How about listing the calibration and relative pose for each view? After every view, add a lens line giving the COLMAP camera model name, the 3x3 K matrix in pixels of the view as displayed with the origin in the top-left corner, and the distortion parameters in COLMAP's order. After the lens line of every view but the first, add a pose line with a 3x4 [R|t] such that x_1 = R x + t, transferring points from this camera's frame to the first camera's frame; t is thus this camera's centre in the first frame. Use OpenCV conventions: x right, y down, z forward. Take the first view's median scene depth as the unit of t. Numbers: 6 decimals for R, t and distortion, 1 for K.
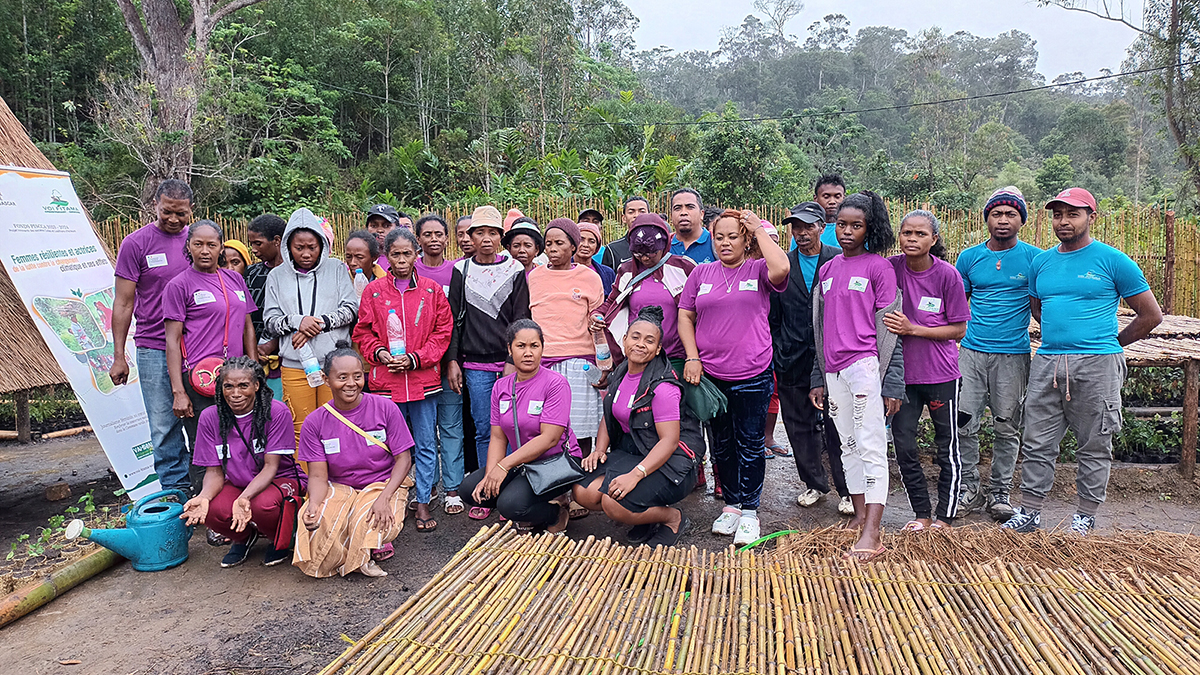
lens RADIAL K [[820.0, 0, 600.0], [0, 820.0, 337.5], [0, 0, 1]] dist [0.000307, 0.000741]
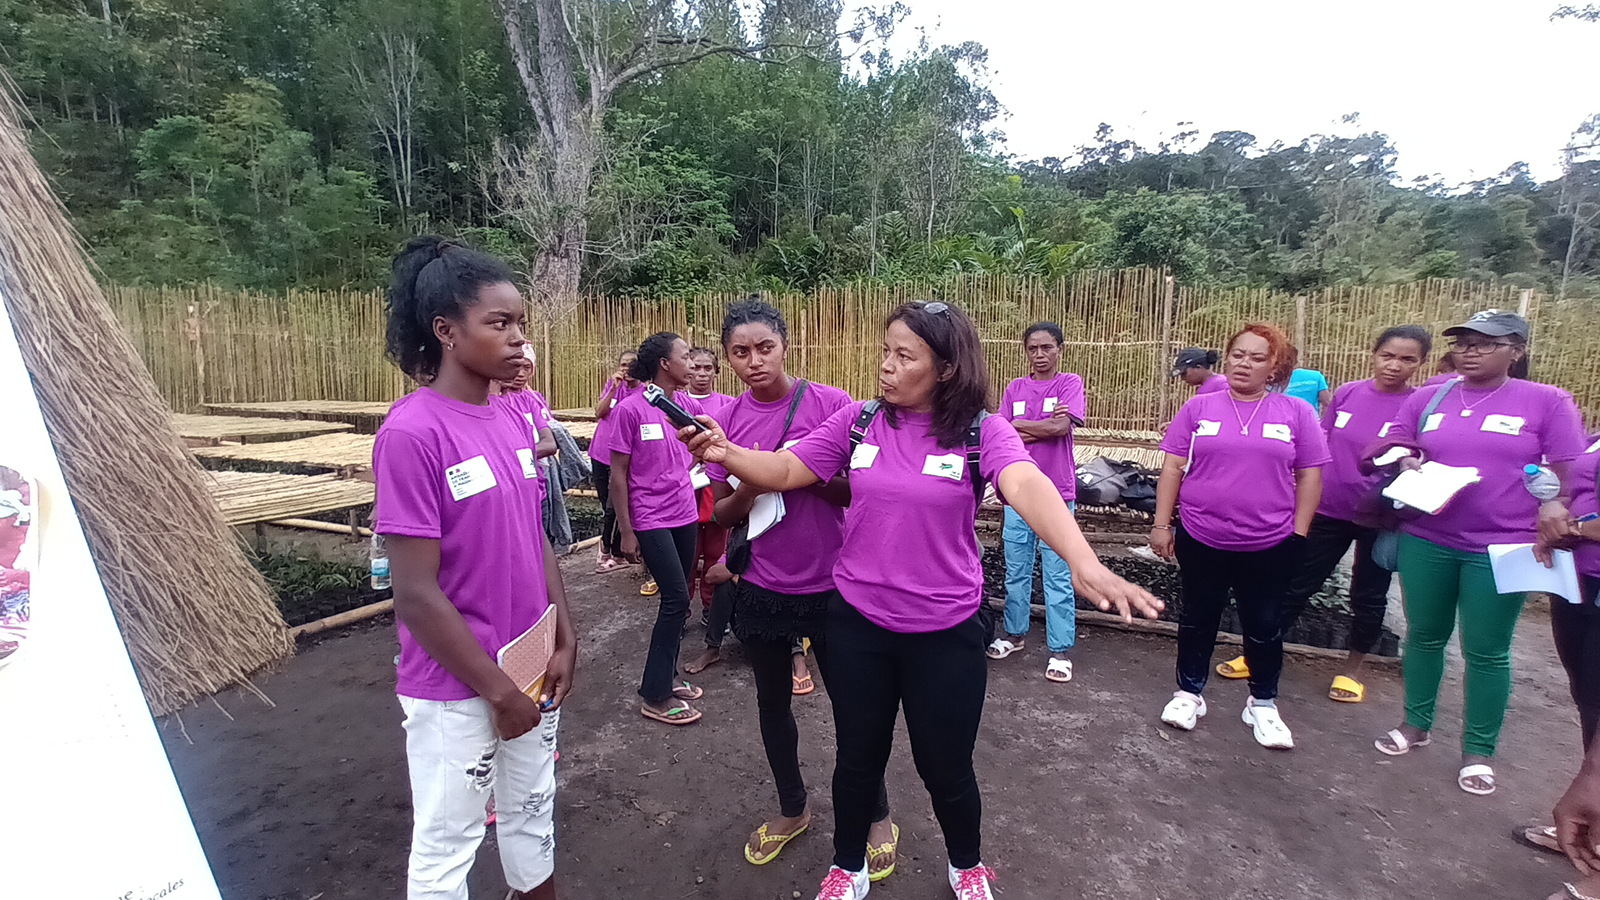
lens RADIAL K [[706.0, 0, 801.0], [0, 706.0, 428.0], [0, 0, 1]] dist [-0.013466, -0.000041]
pose [[0.978627, 0.051216, -0.199163, -0.039802], [-0.045956, 0.998464, 0.030949, -0.015319], [0.200442, -0.021135, 0.979478, 0.135654]]
